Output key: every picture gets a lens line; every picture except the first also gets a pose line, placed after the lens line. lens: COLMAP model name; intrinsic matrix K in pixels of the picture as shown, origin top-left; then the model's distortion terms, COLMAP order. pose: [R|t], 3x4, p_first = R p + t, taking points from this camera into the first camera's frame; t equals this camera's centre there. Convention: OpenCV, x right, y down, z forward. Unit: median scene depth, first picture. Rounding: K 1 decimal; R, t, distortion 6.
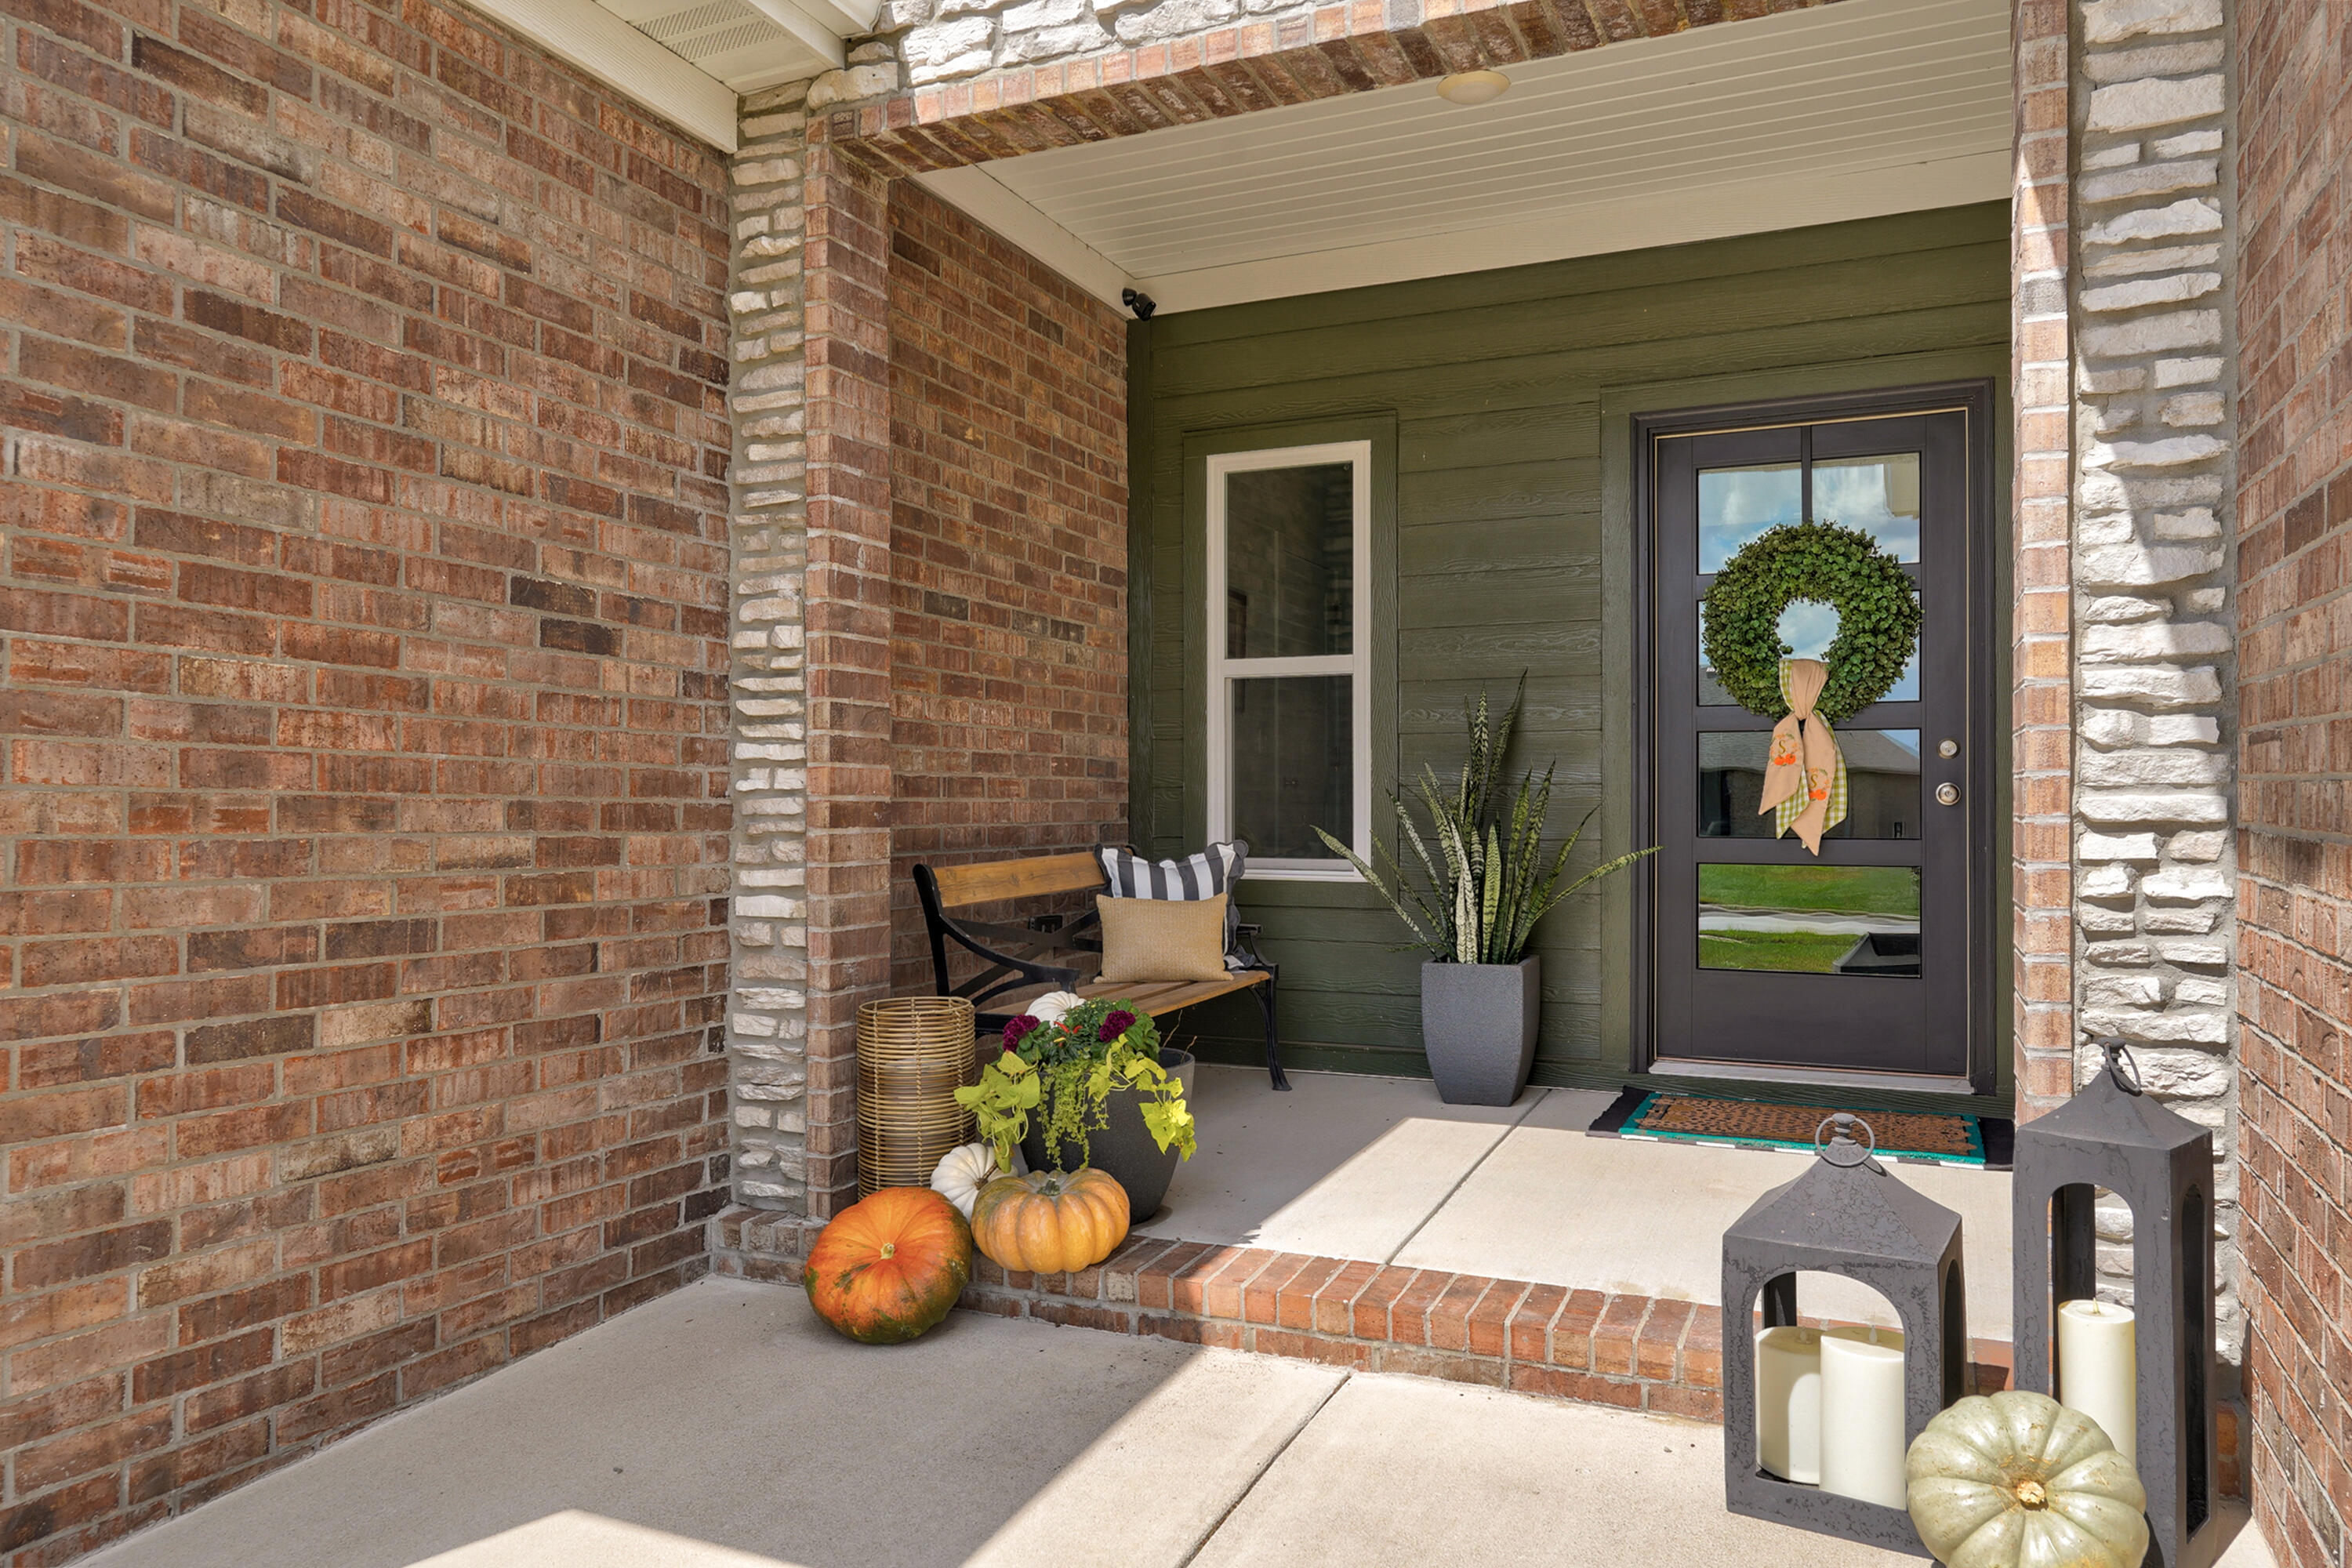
lens RADIAL K [[1557.5, 0, 1174.2], [0, 1557.5, 794.0], [0, 0, 1]] dist [0.001363, -0.001021]
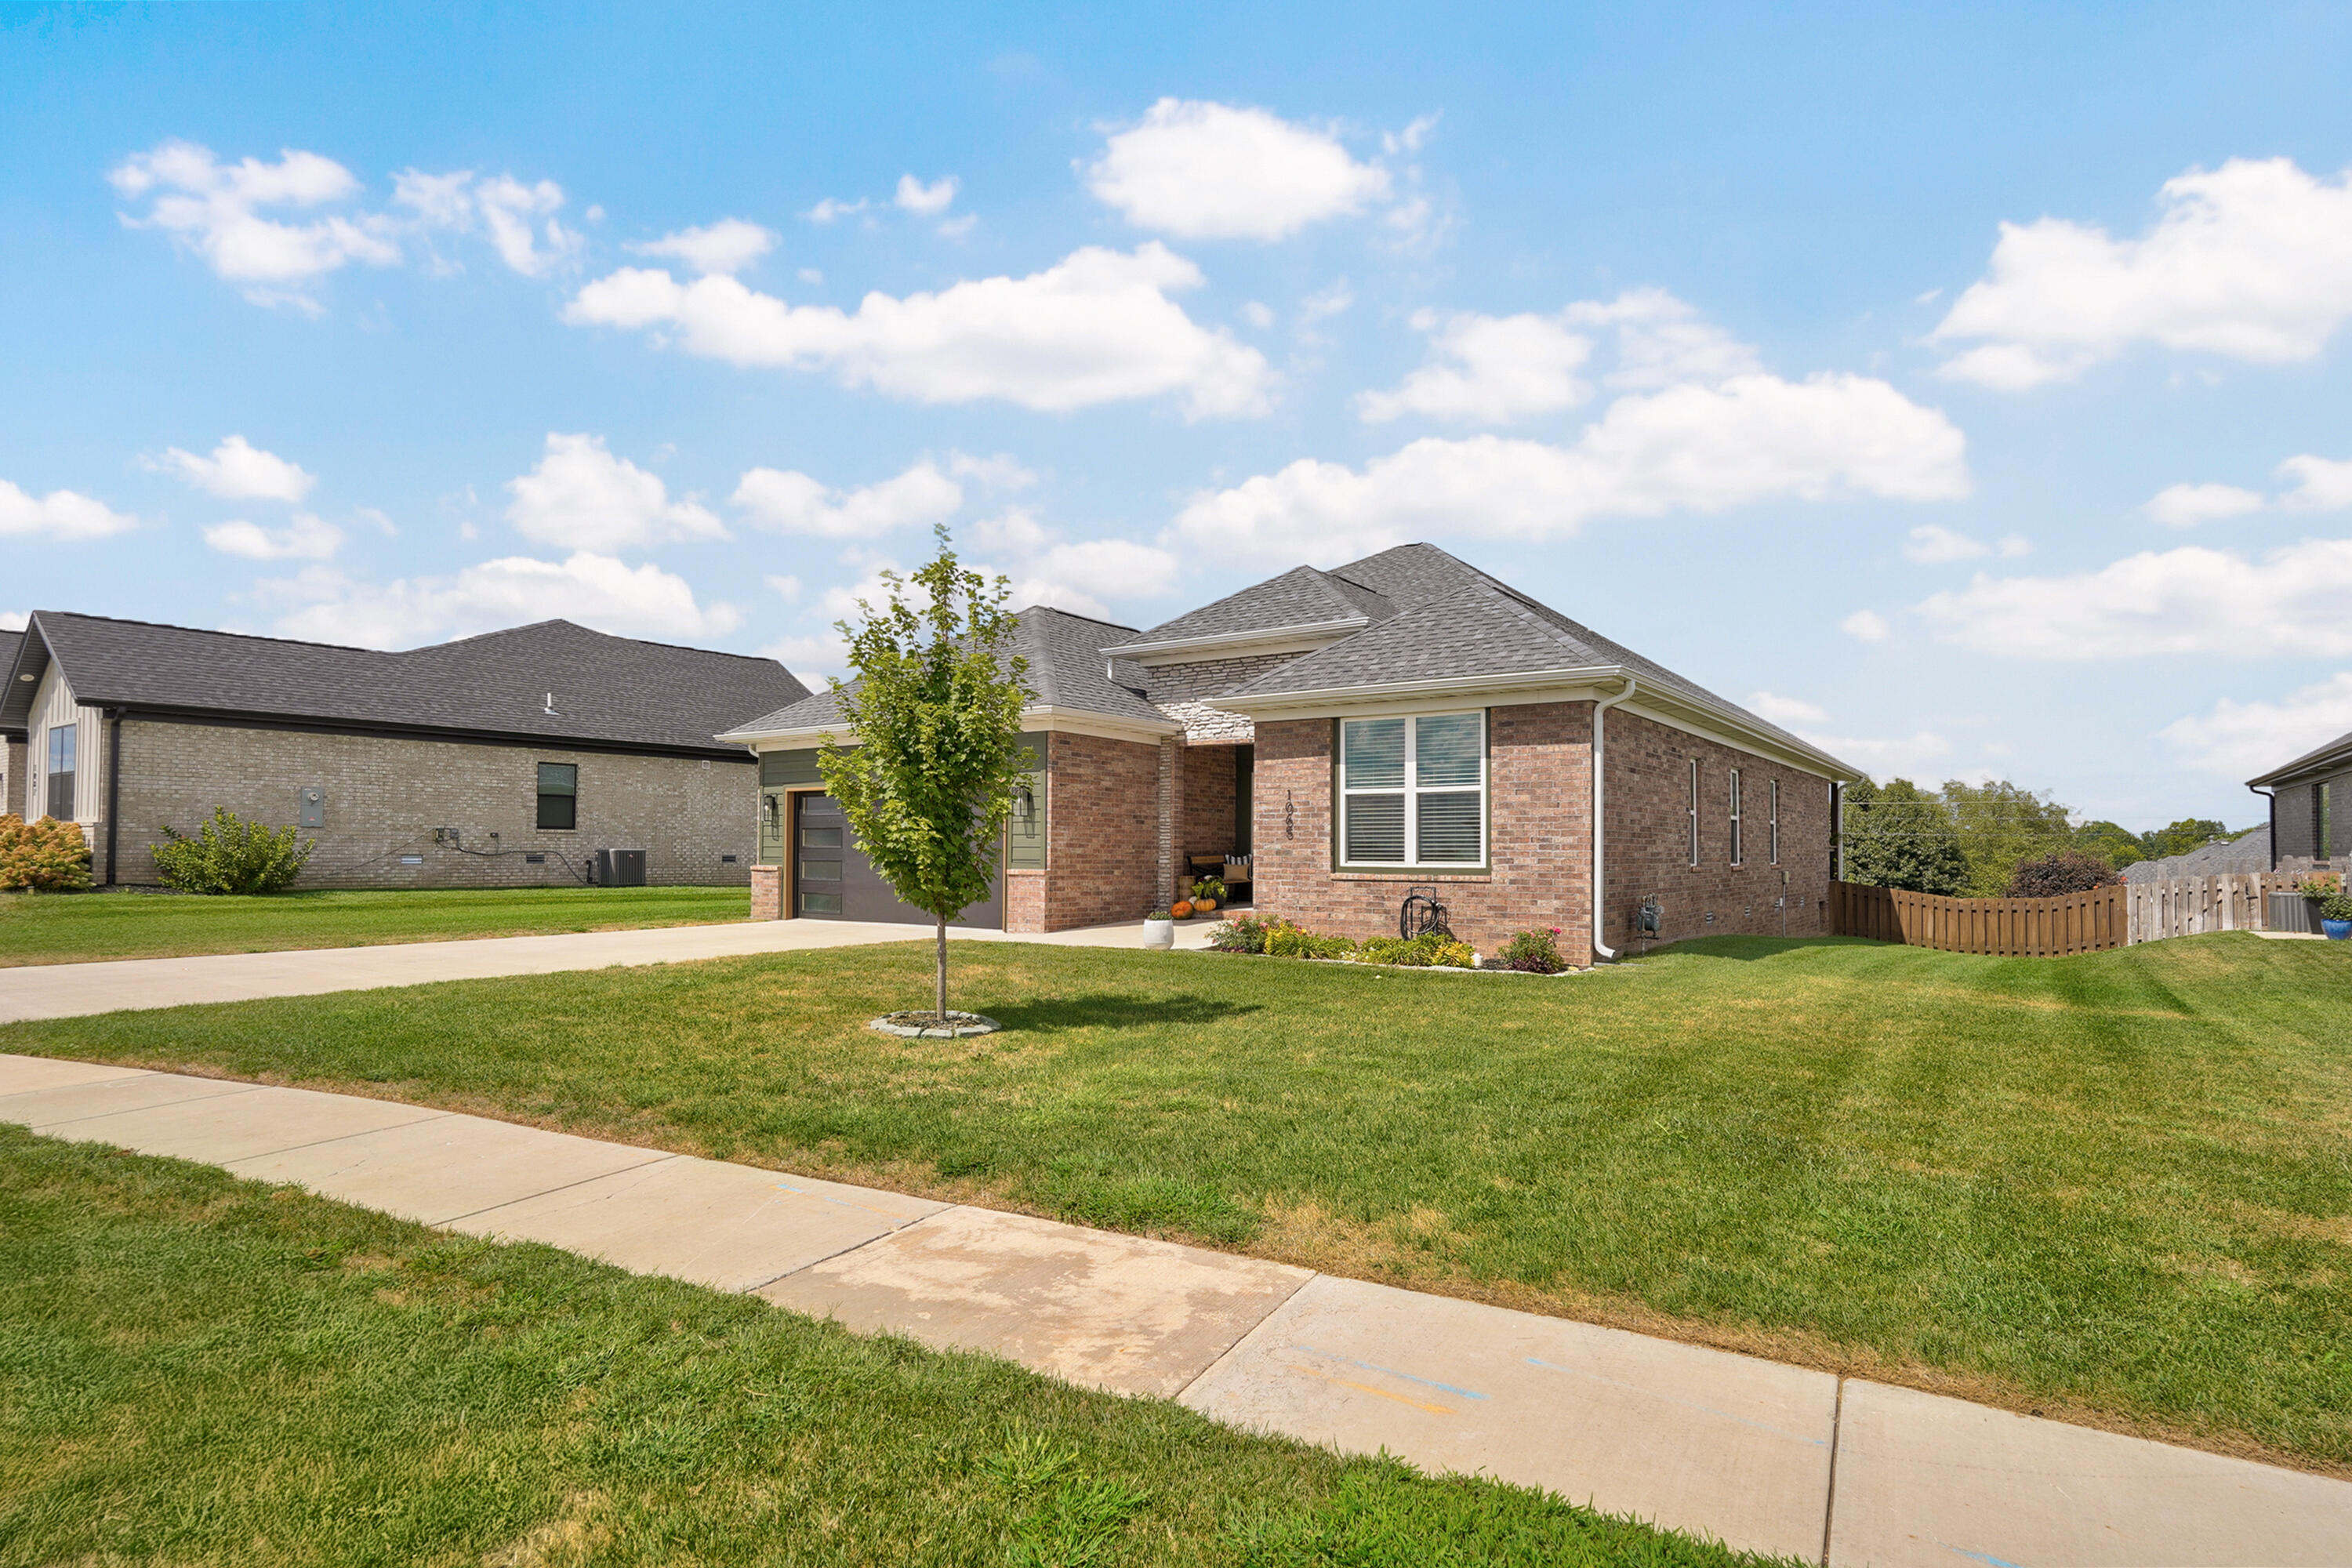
lens RADIAL K [[1212.5, 0, 1175.6], [0, 1212.5, 798.9], [0, 0, 1]] dist [0.000887, 0.000765]
pose [[0.978999, -0.000287, -0.203866, 0.832132], [-0.006677, 0.999417, -0.033470, -0.019416], [0.203757, 0.034128, 0.978426, -4.027716]]
